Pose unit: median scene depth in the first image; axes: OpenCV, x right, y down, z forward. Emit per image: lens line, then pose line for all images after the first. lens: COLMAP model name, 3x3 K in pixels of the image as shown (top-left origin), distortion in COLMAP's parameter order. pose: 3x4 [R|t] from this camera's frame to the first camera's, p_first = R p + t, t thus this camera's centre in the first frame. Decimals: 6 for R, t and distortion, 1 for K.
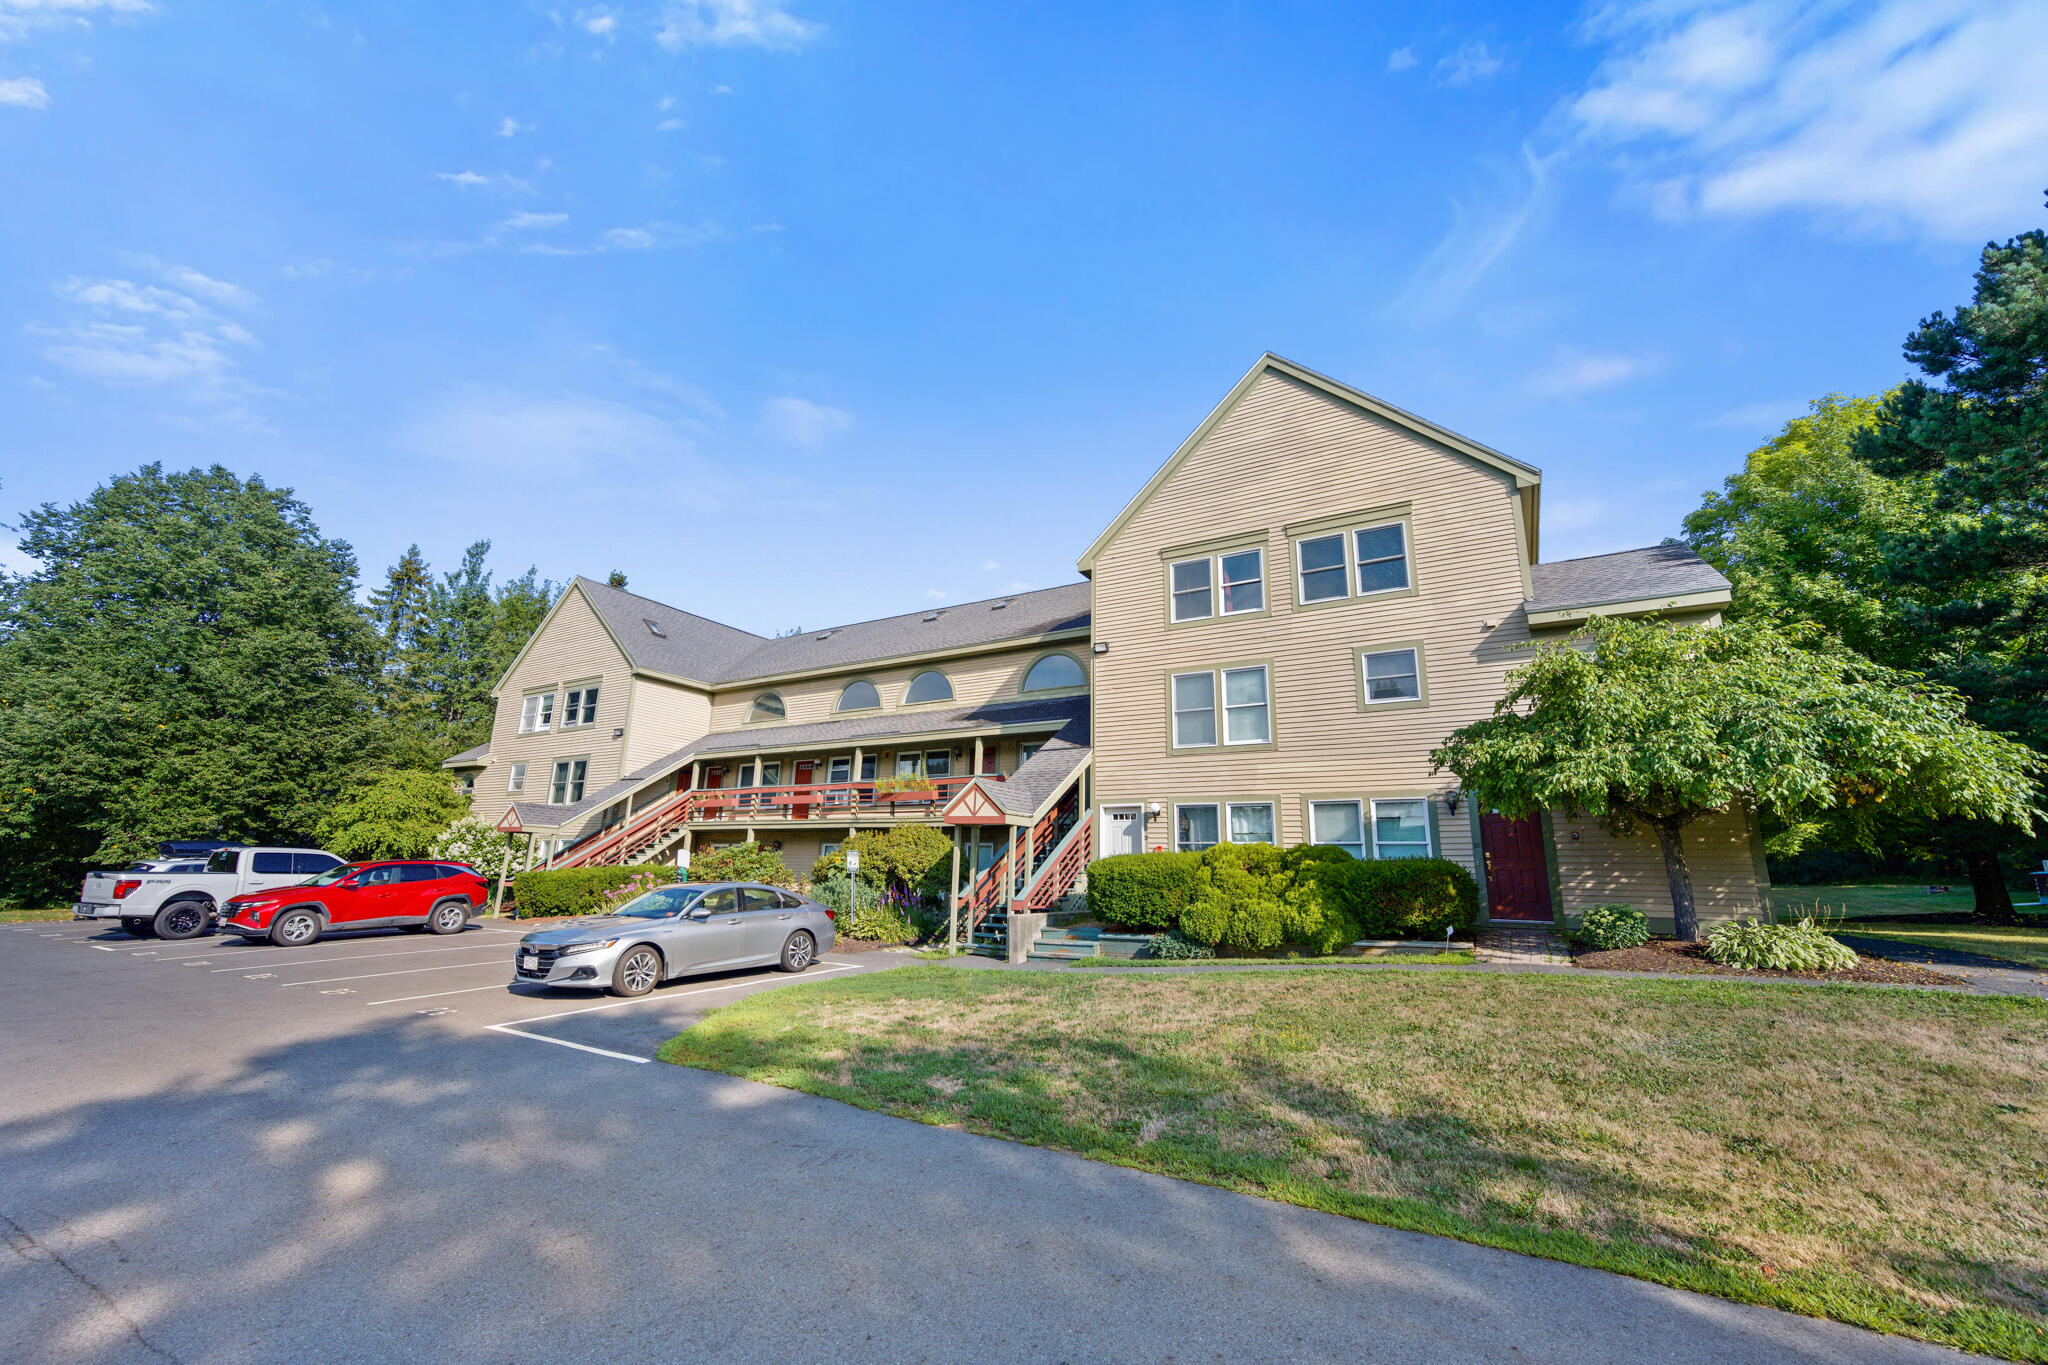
lens RADIAL K [[813.9, 0, 1025.8], [0, 813.9, 666.5], [0, 0, 1]] dist [-0.002104, 0.000423]
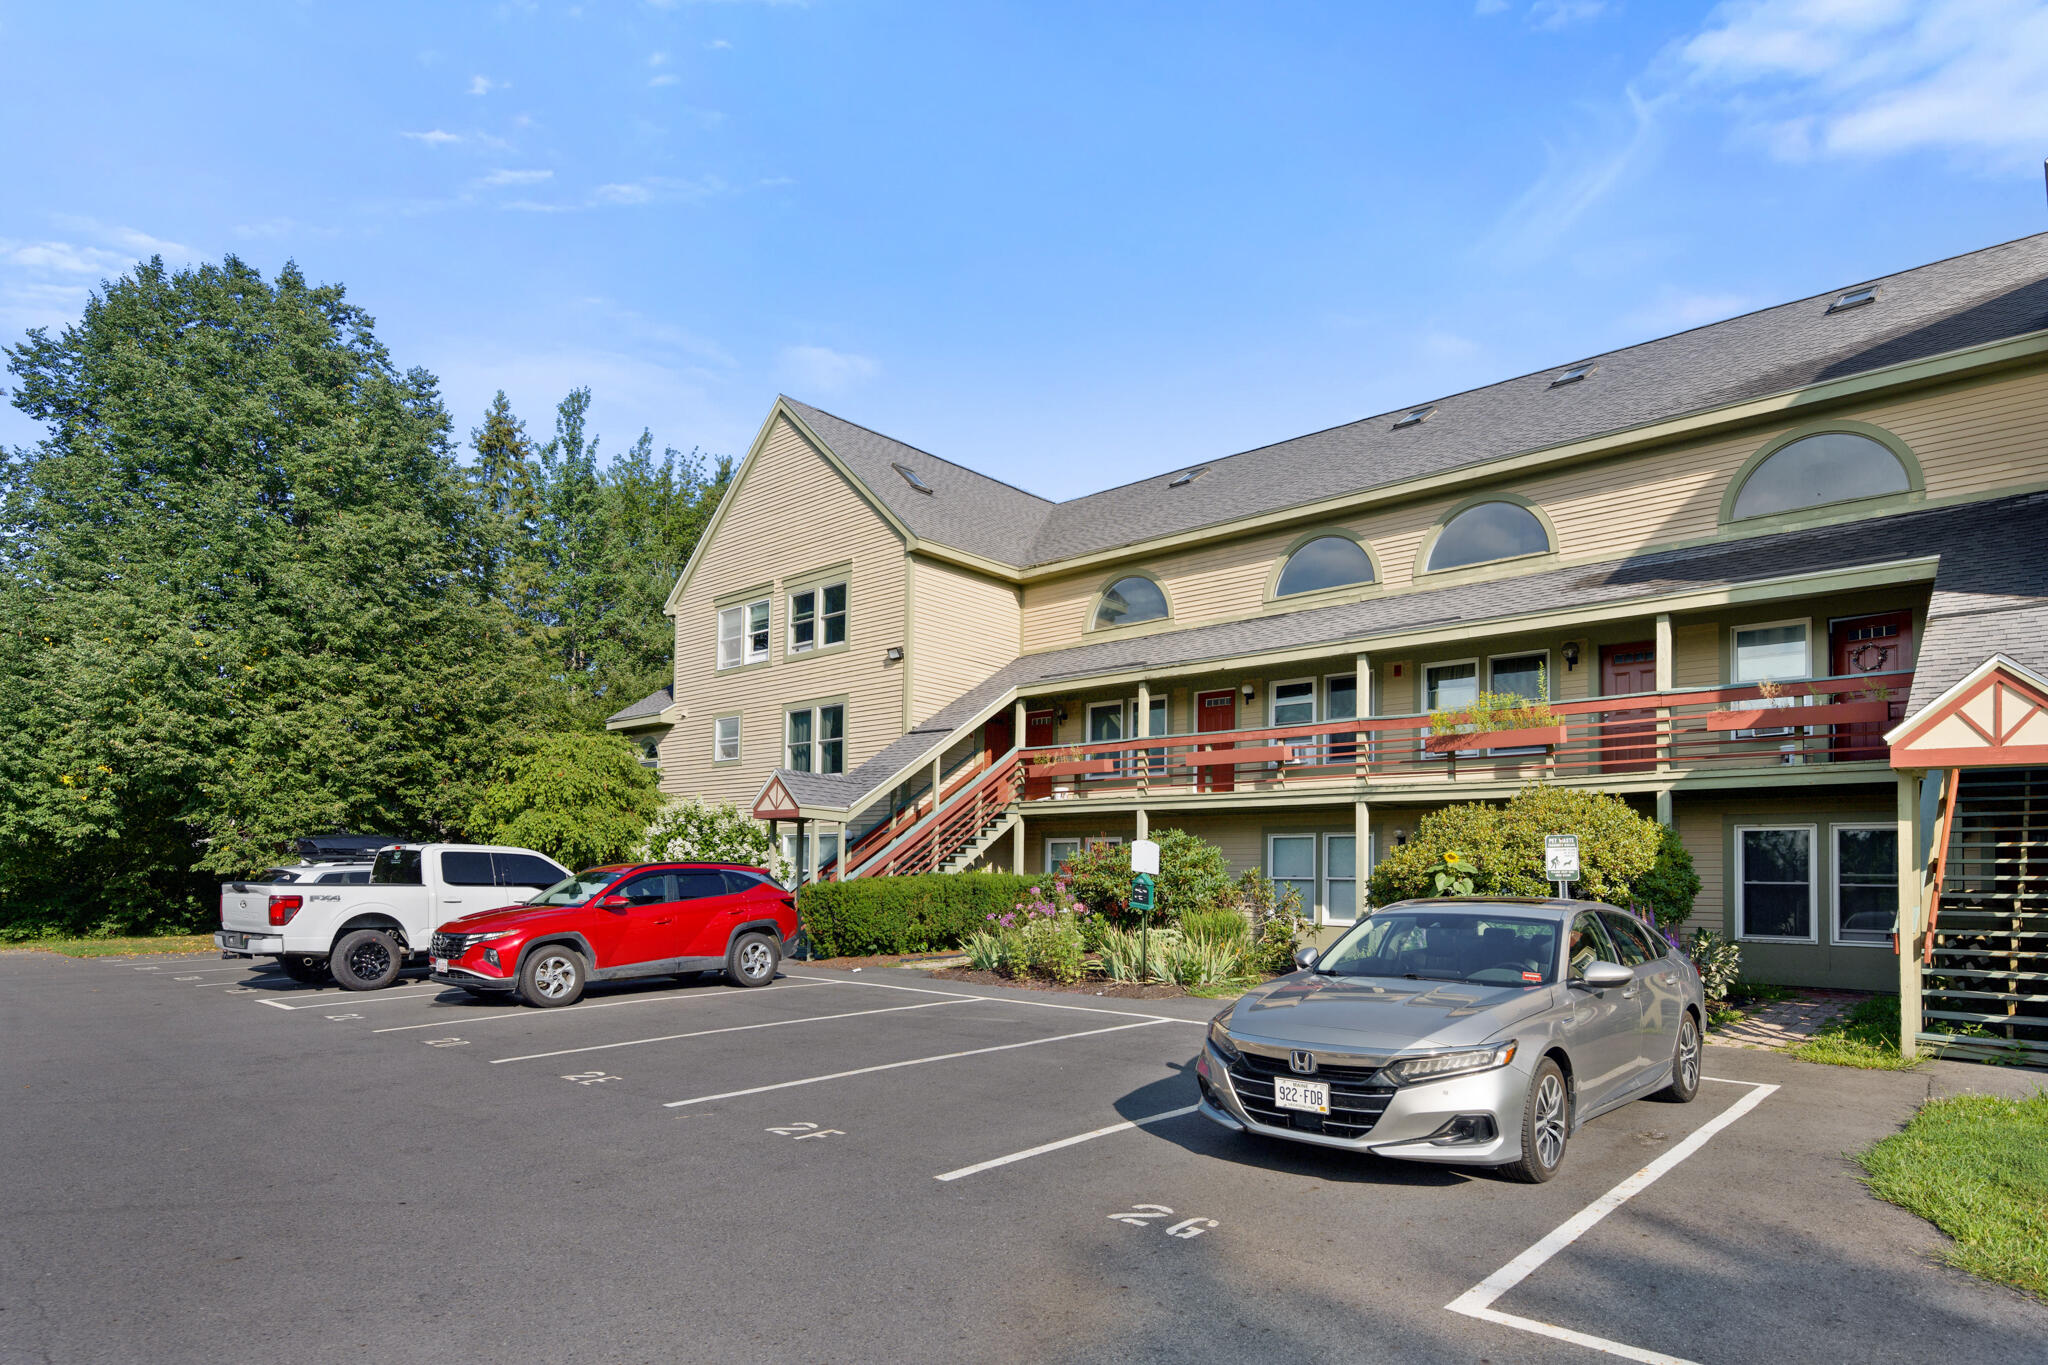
lens RADIAL K [[1188.8, 0, 1018.8], [0, 1188.8, 840.3], [0, 0, 1]] dist [-0.001763, -0.001942]
pose [[0.977411, -0.009493, -0.211135, -0.243070], [0.052792, 0.978290, 0.200406, 0.047227], [0.204649, -0.207025, 0.956692, 0.174609]]
